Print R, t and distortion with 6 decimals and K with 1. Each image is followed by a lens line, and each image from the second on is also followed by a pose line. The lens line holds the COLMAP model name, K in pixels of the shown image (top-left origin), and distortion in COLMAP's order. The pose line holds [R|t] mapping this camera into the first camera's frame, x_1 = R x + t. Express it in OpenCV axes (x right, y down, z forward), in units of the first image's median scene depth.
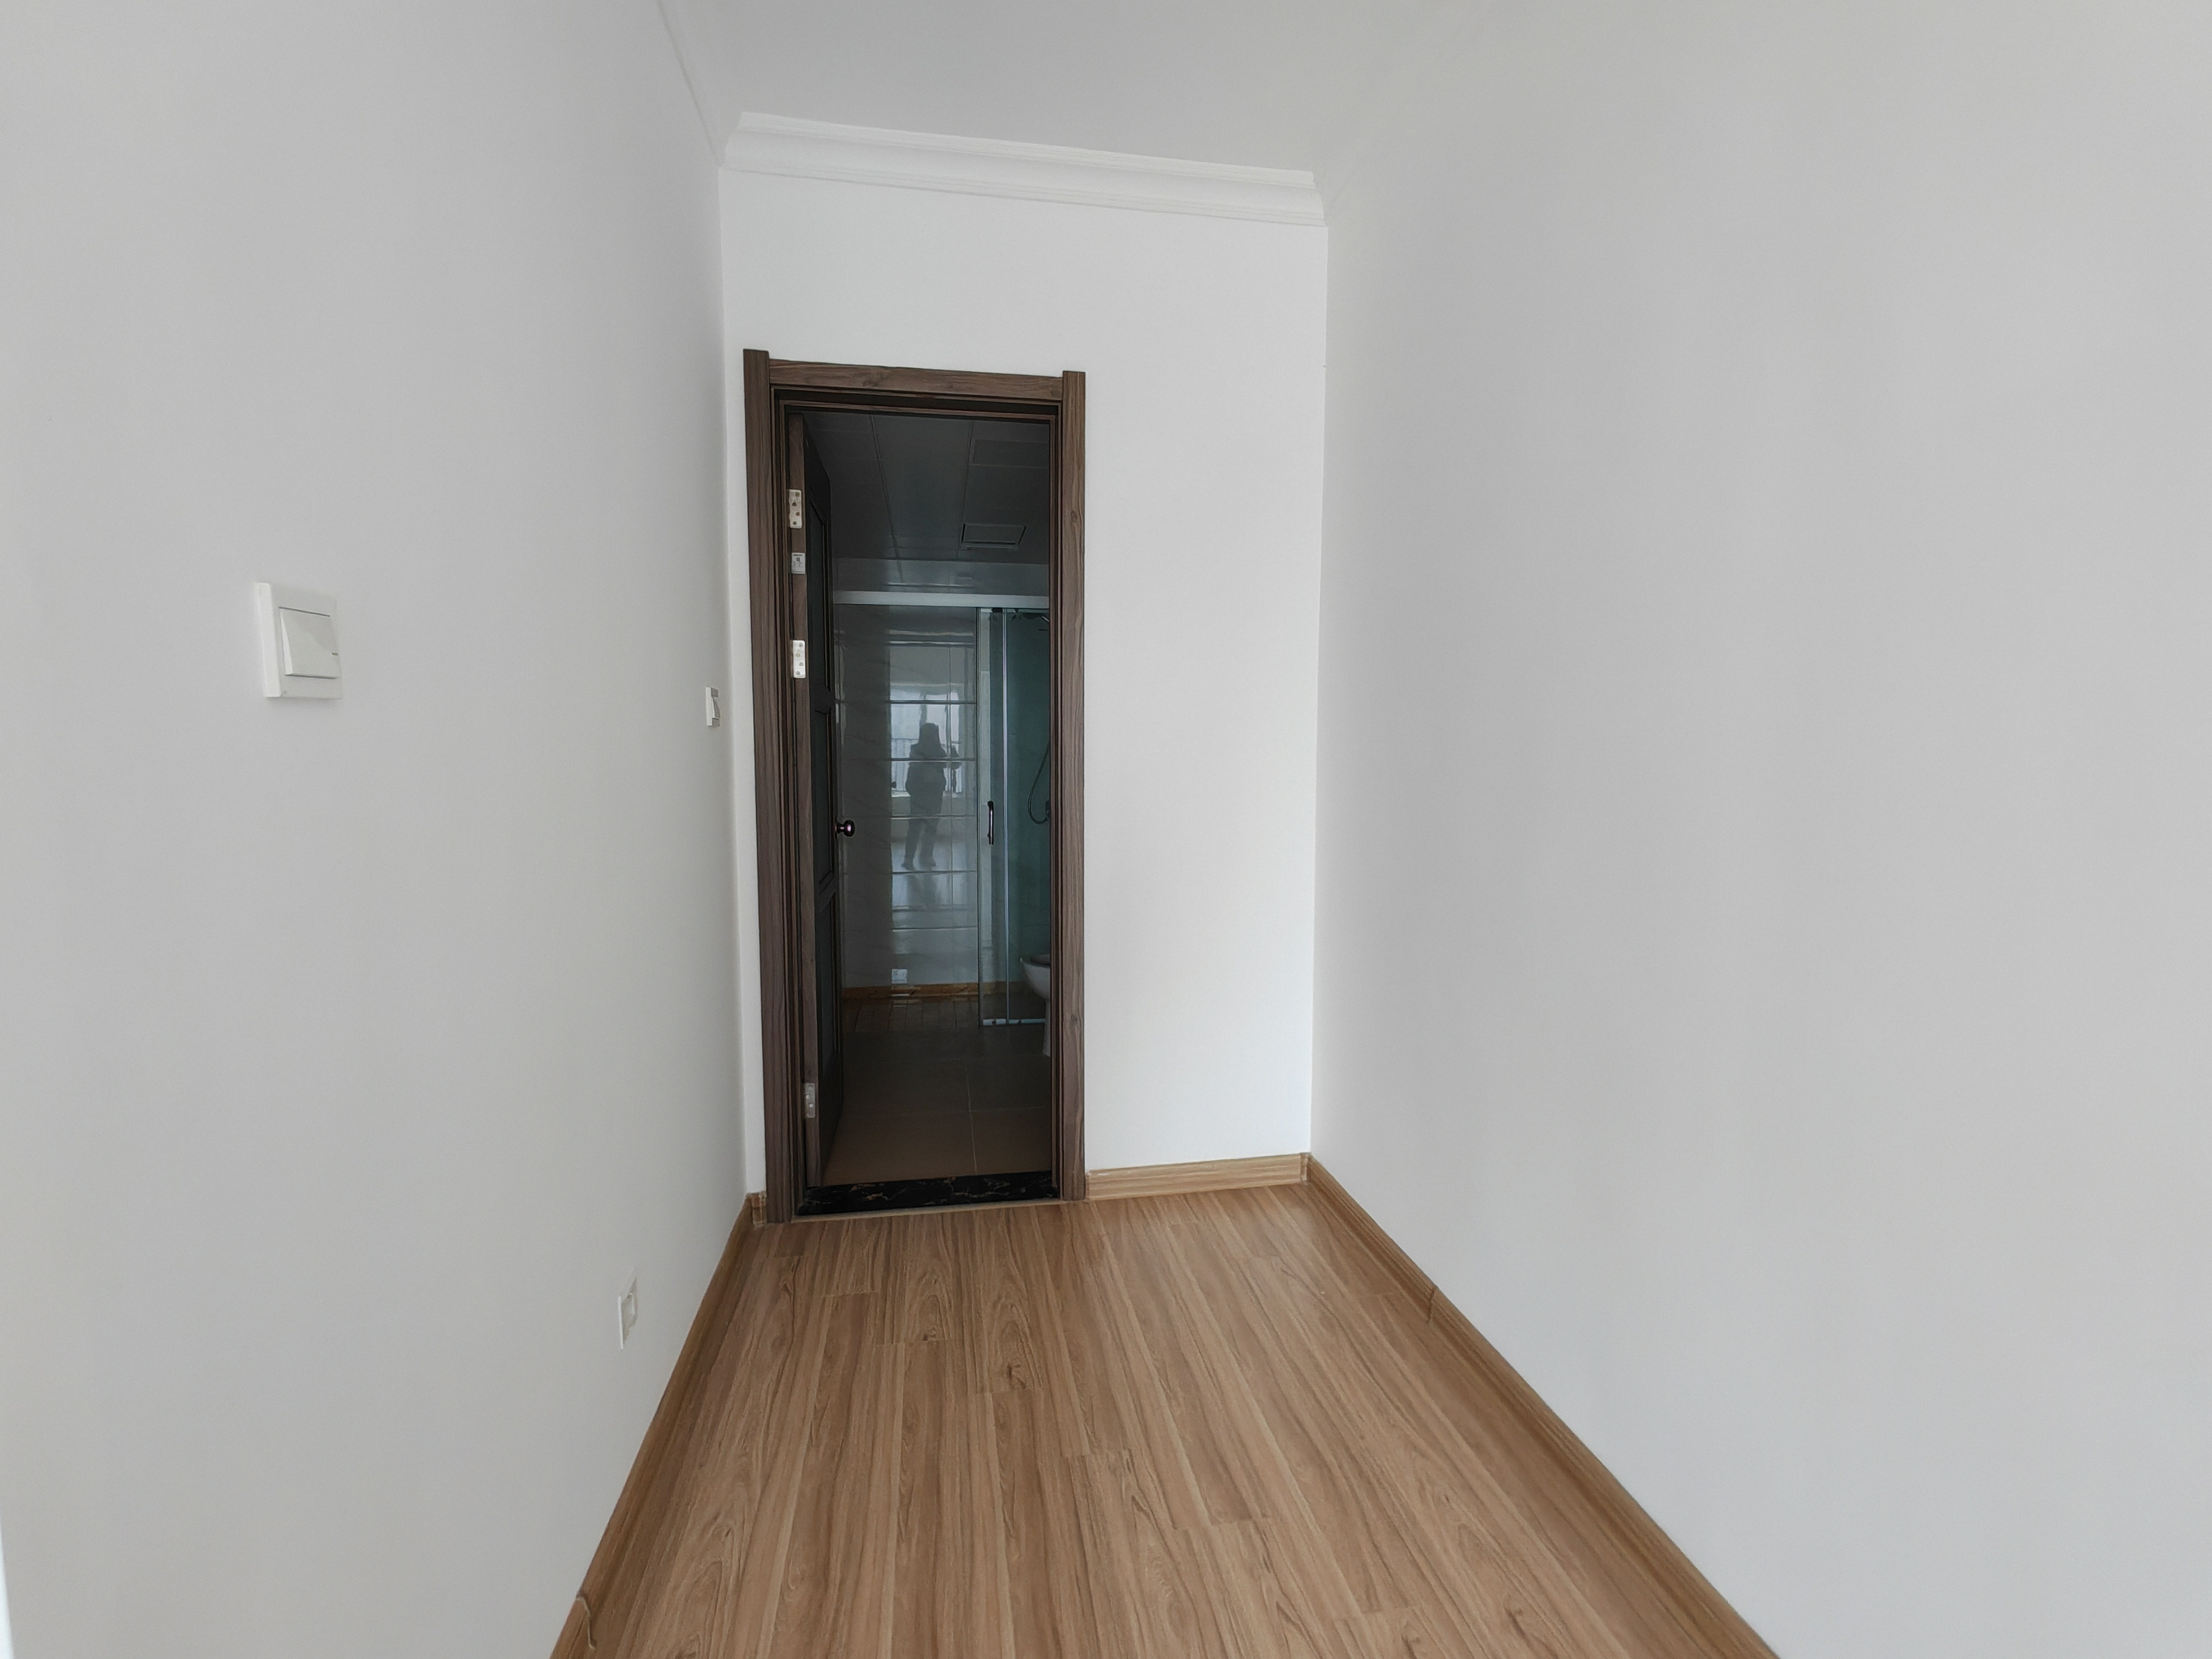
lens RADIAL K [[1065.7, 0, 1111.7], [0, 1065.7, 837.6], [0, 0, 1]] dist [0.000485, -0.000142]
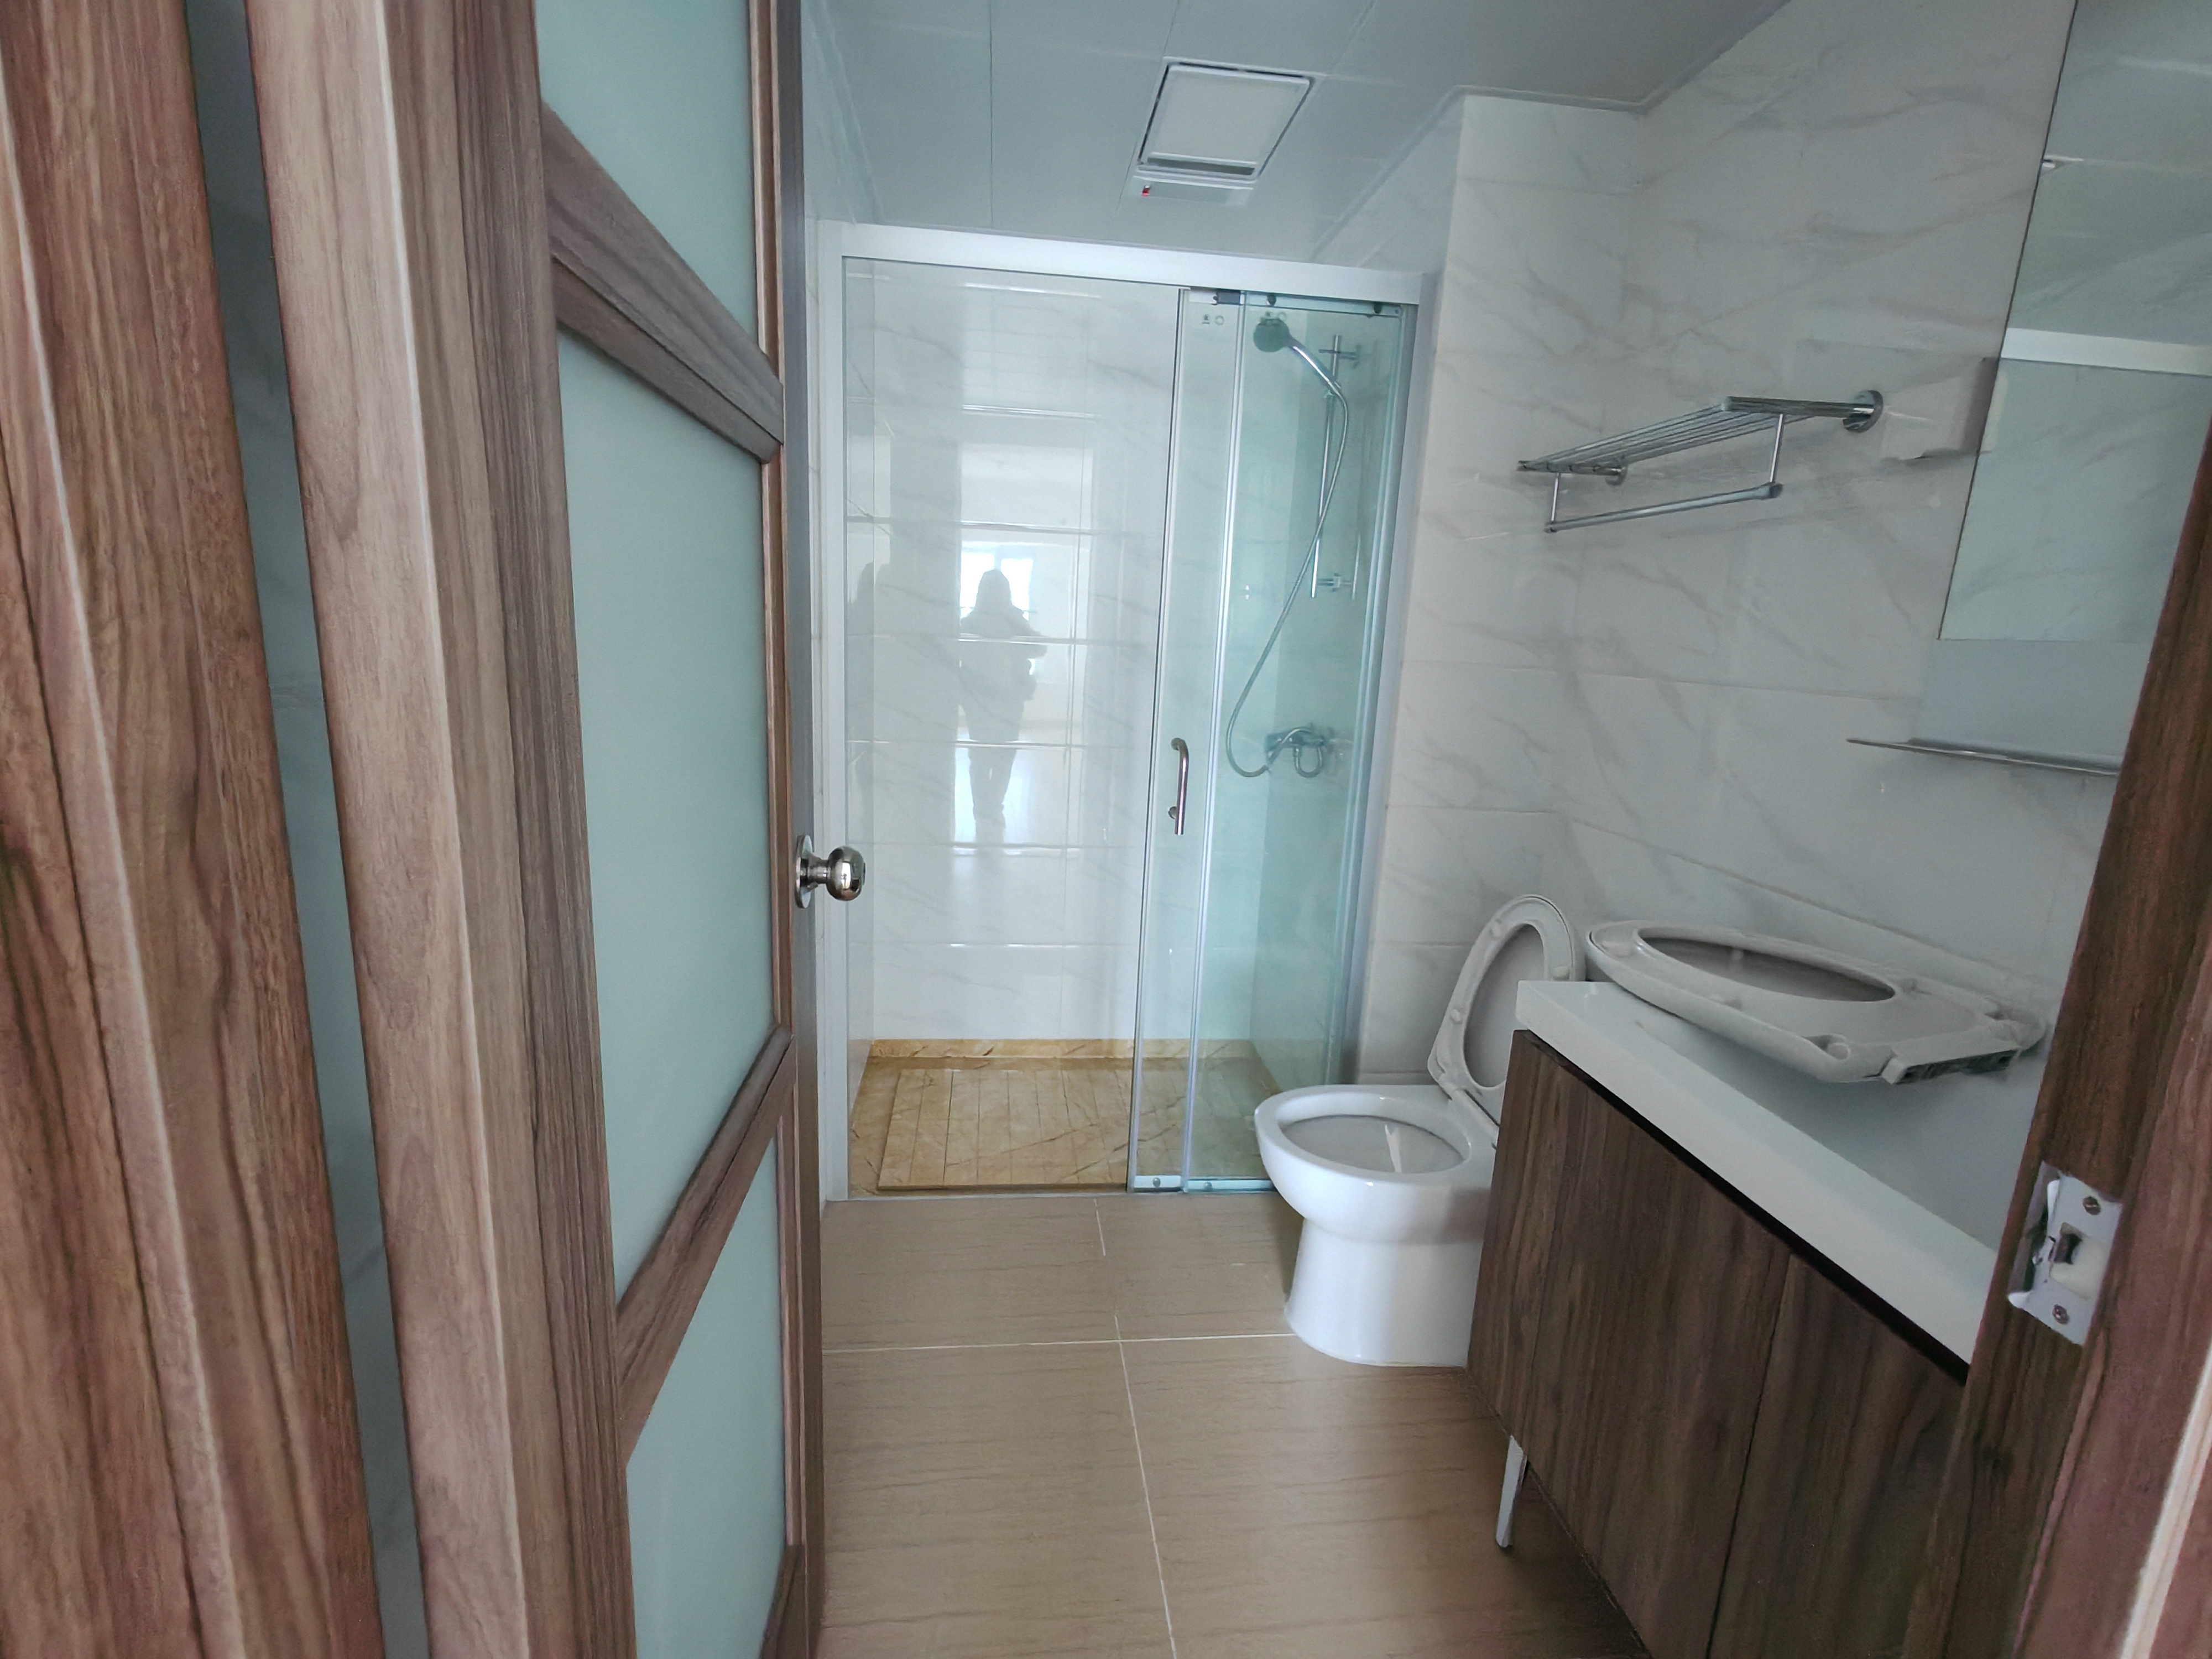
lens RADIAL K [[1065.7, 0, 1111.7], [0, 1065.7, 837.6], [0, 0, 1]] dist [0.000485, -0.000142]
pose [[0.996998, 0.061934, -0.046465, -0.117868], [-0.055834, 0.990869, 0.122725, -0.044173], [0.053641, -0.119762, 0.991352, 0.527934]]
